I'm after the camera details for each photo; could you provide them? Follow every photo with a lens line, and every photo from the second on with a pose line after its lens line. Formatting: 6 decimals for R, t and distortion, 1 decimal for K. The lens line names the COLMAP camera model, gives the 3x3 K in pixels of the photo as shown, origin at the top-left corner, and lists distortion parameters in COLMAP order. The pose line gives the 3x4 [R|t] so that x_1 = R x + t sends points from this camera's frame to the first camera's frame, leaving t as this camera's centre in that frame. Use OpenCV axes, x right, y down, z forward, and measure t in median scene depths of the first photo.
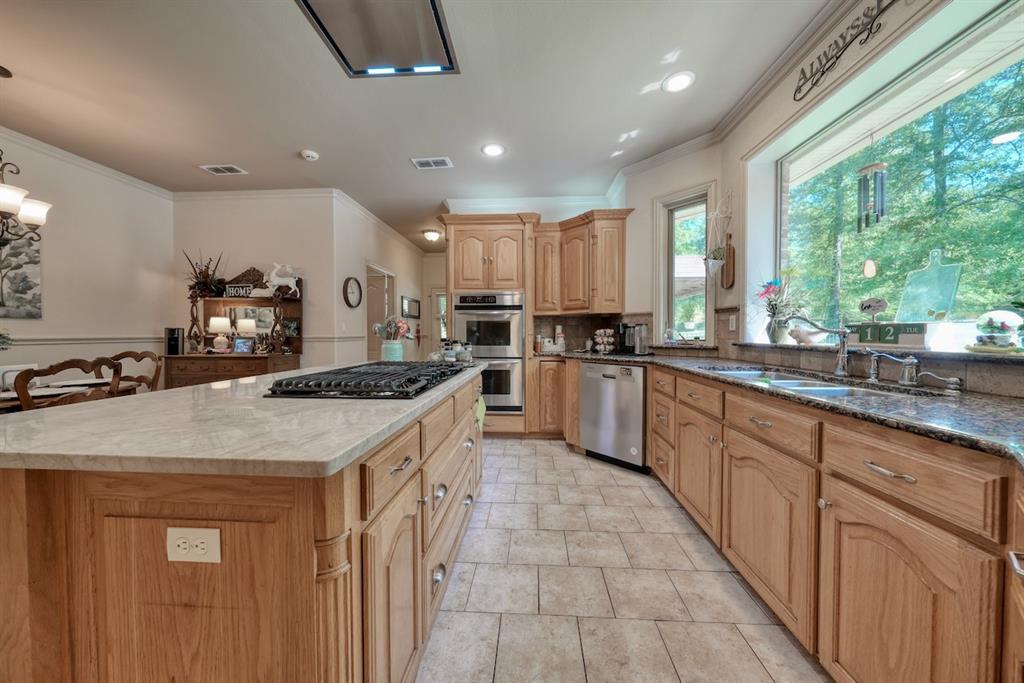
lens RADIAL K [[344.9, 0, 512.9], [0, 344.9, 341.3], [0, 0, 1]] dist [-0.005240, 0.000959]
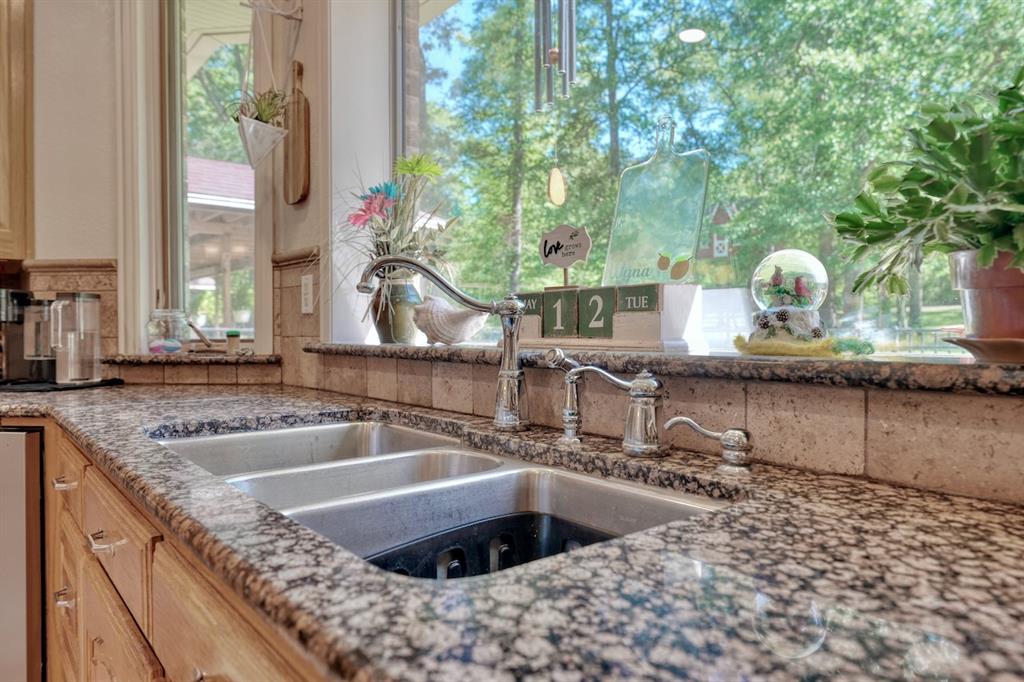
lens RADIAL K [[681.7, 0, 513.4], [0, 681.7, 339.2], [0, 0, 1]] dist [0.005078, 0.002310]
pose [[0.733541, -0.007736, 0.679601, 0.259453], [0.017019, 0.999831, -0.006988, 0.006093], [-0.679432, 0.016692, 0.733549, 0.256266]]
